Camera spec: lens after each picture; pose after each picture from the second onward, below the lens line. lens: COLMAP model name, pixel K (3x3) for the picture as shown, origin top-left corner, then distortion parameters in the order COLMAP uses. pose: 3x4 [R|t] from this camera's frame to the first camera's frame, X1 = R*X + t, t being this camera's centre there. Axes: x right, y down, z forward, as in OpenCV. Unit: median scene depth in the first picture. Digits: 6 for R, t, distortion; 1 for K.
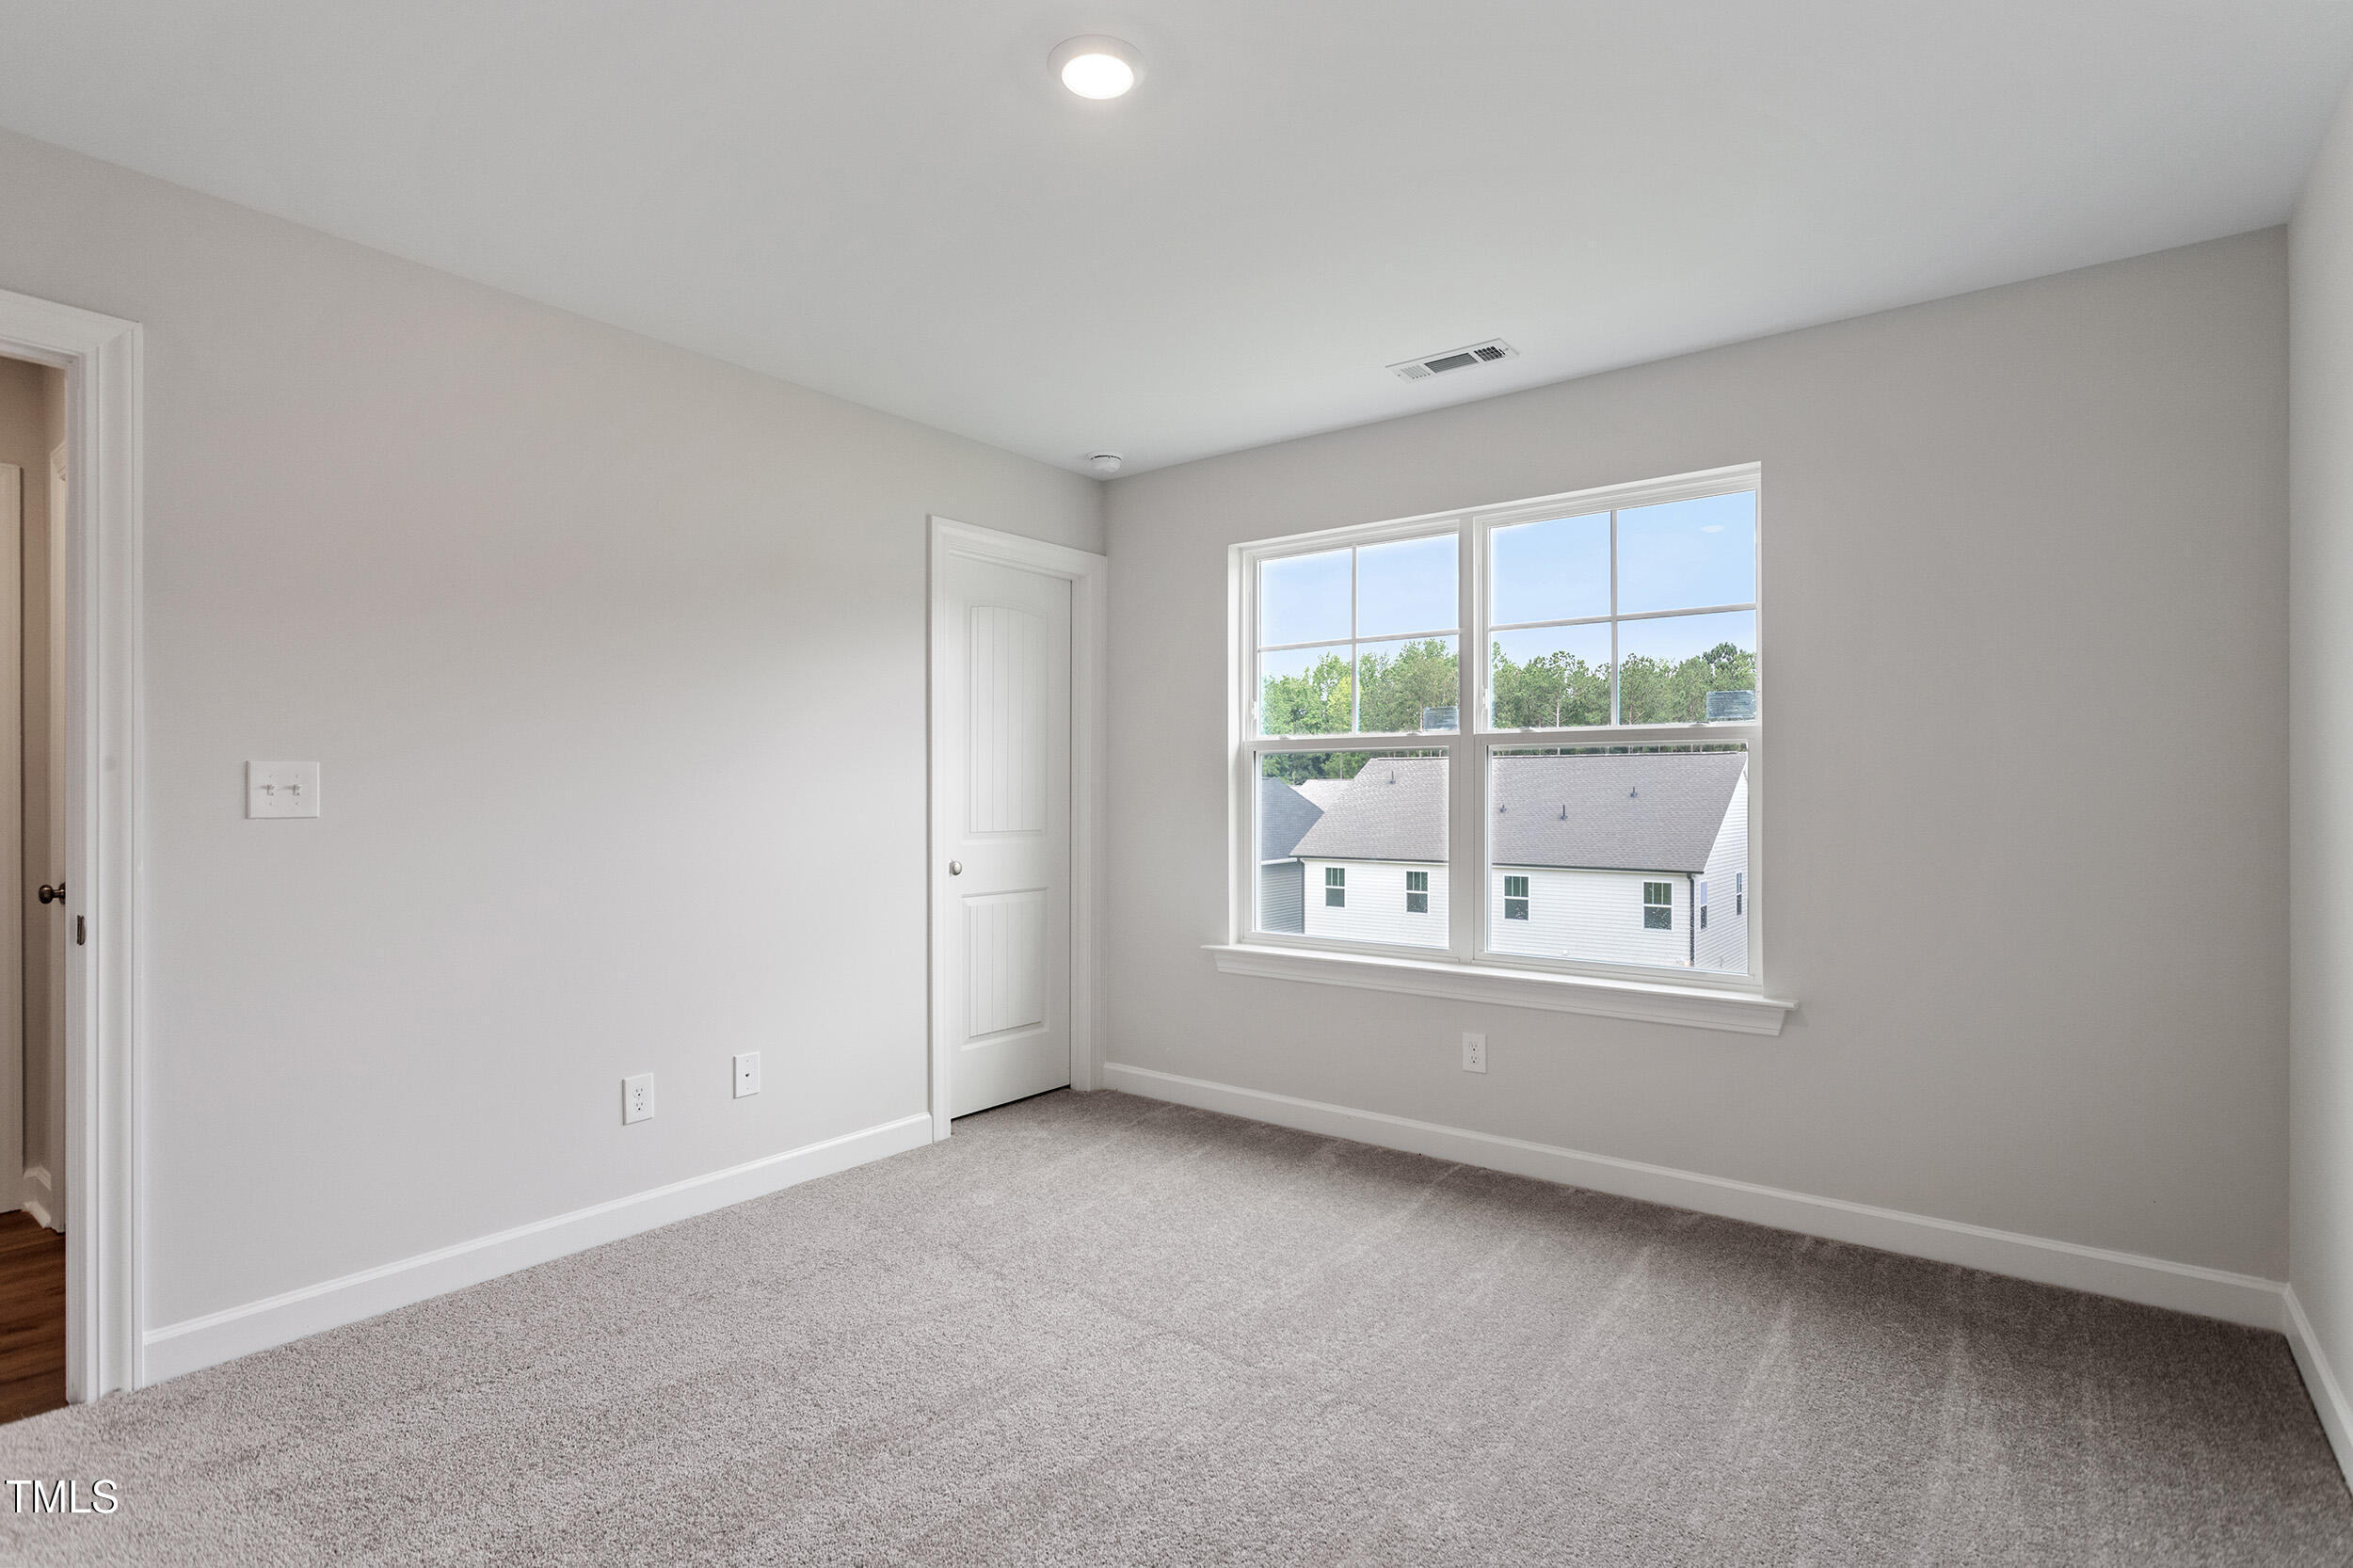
lens RADIAL K [[1147.2, 0, 1173.4], [0, 1147.2, 816.1], [0, 0, 1]] dist [-0.001676, 0.000377]
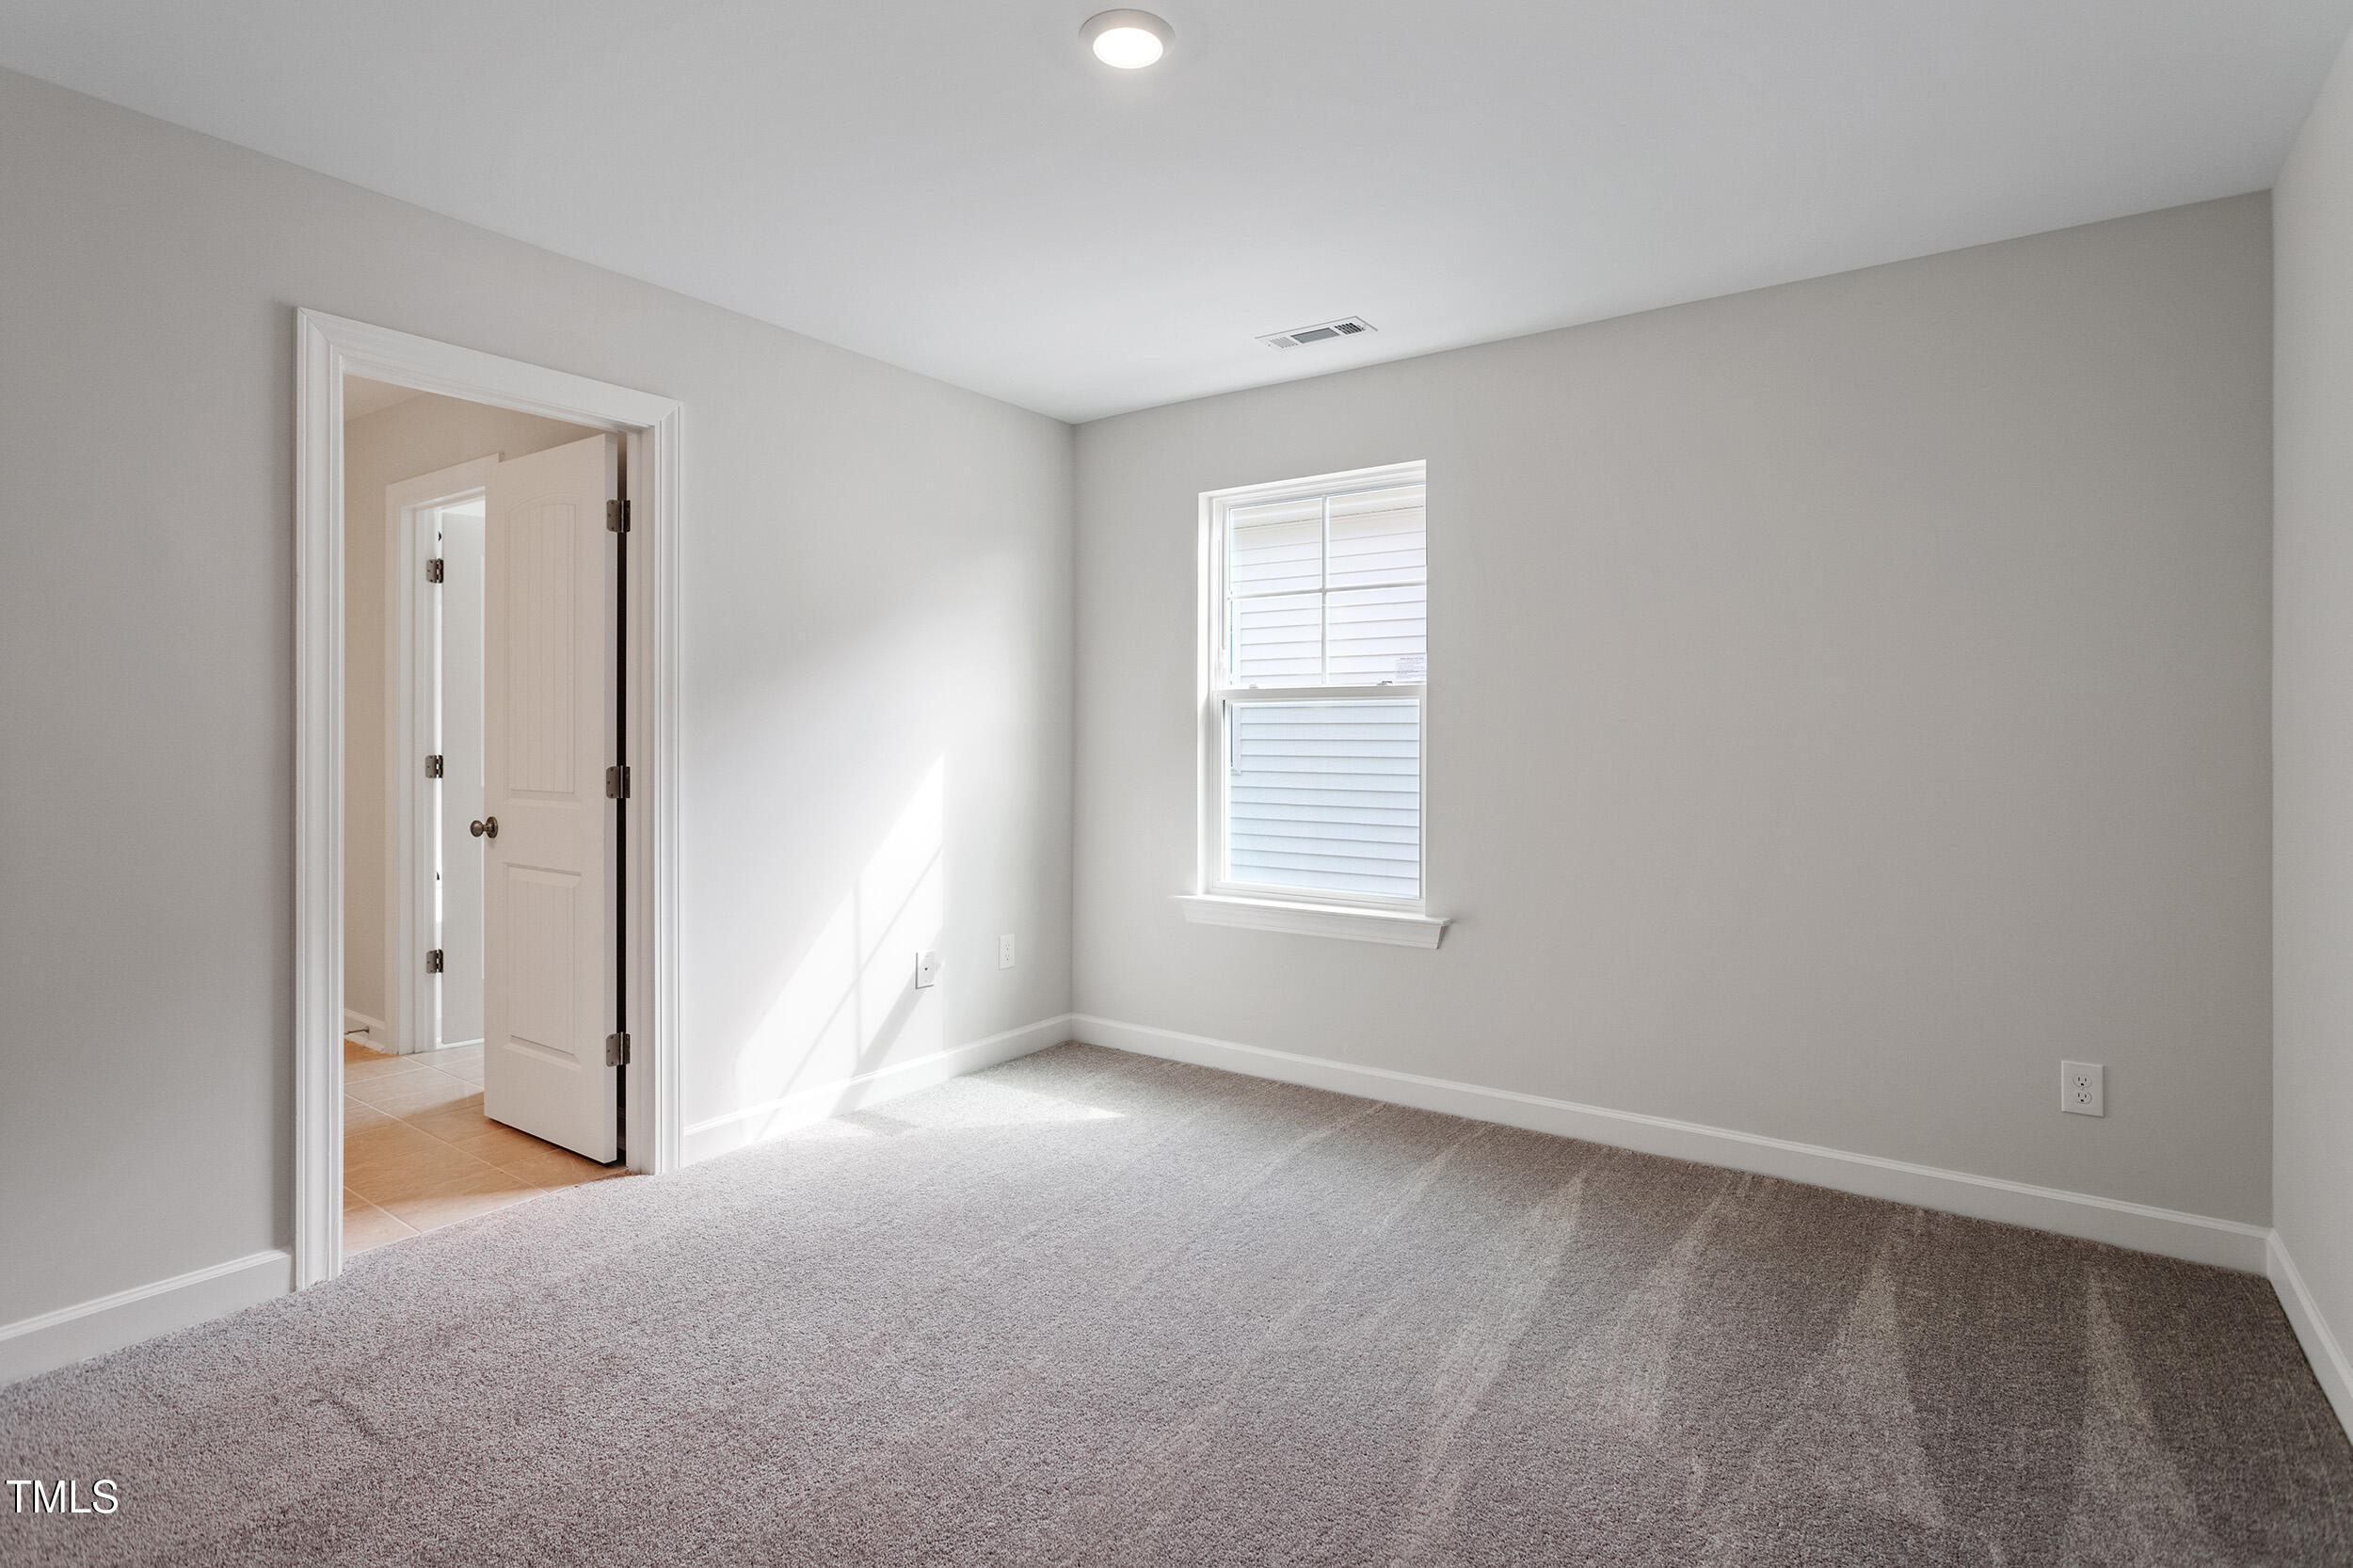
lens RADIAL K [[1184.2, 0, 1256.4], [0, 1184.2, 782.6], [0, 0, 1]] dist [0.000145, 0.000483]
pose [[0.997954, 0.004598, 0.063764, 0.102690], [-0.005447, 0.999899, 0.013151, 0.002303], [-0.063697, -0.013471, 0.997878, -0.078801]]
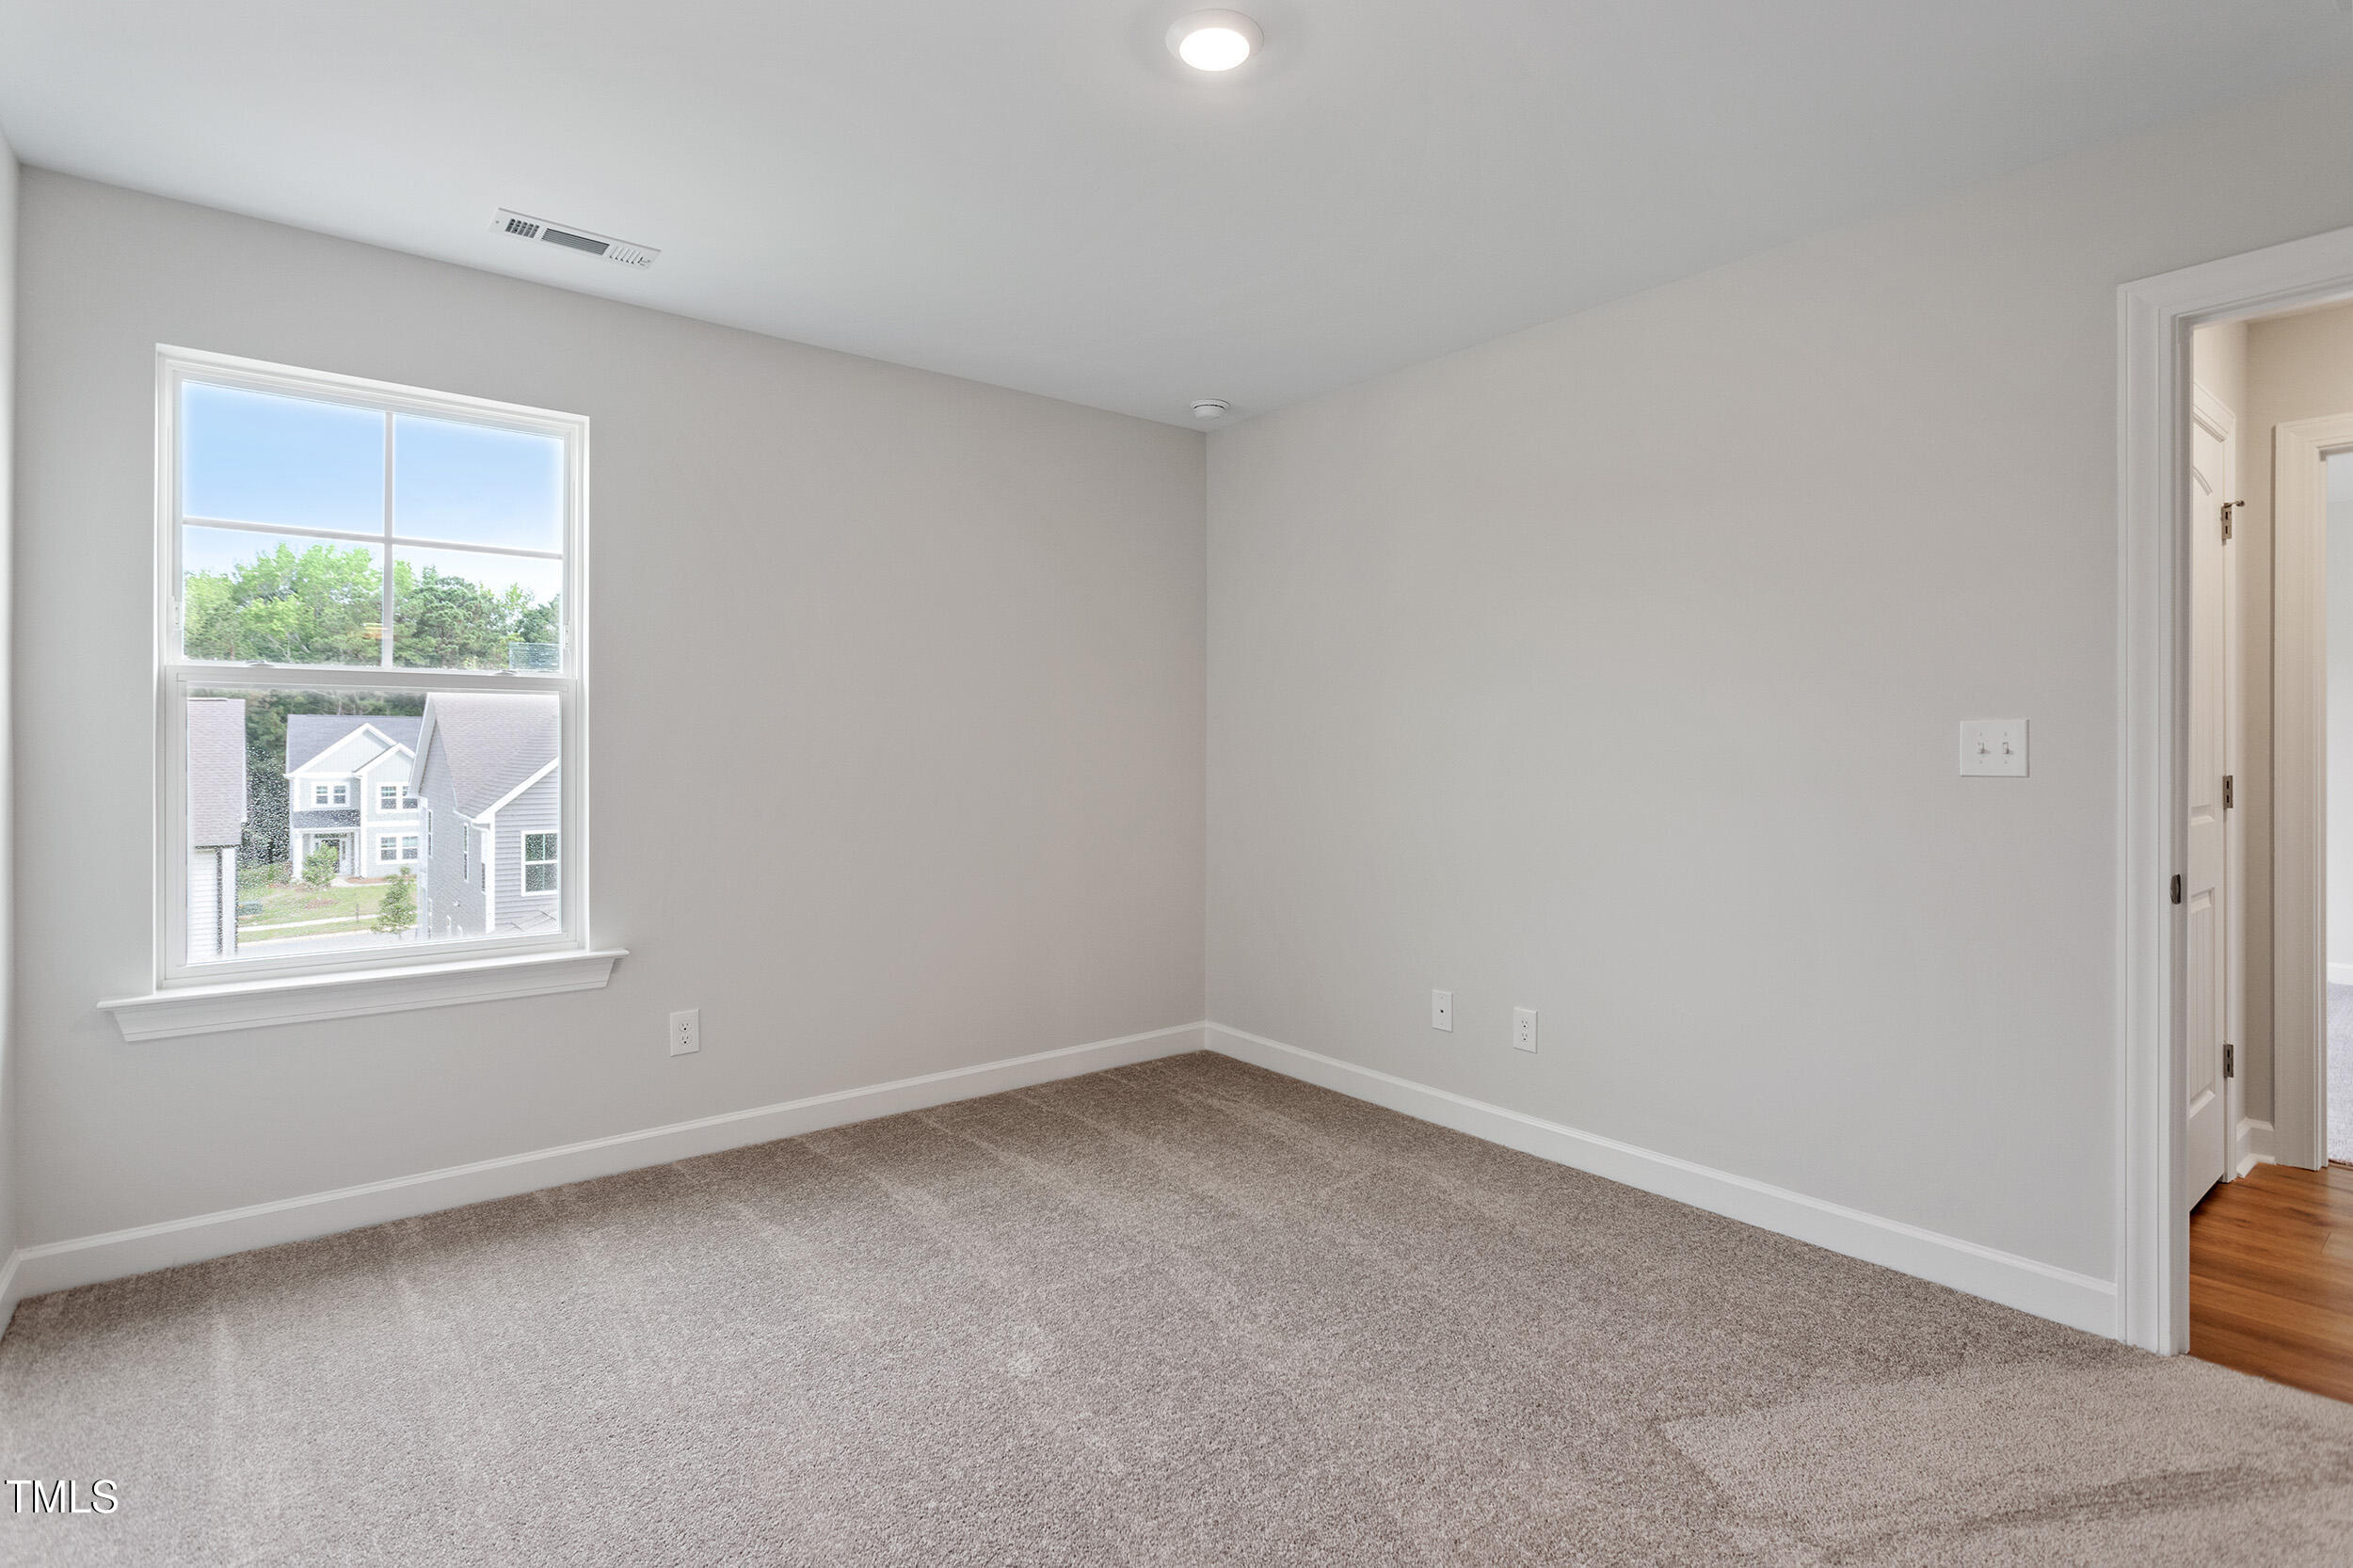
lens RADIAL K [[1160.4, 0, 1177.9], [0, 1160.4, 750.3], [0, 0, 1]] dist [0.001058, 0.000228]
pose [[0.234833, -0.001694, 0.972034, -0.422210], [0.020862, 0.999777, -0.003298, -0.003774], [-0.971812, 0.021054, 0.234816, 0.315677]]
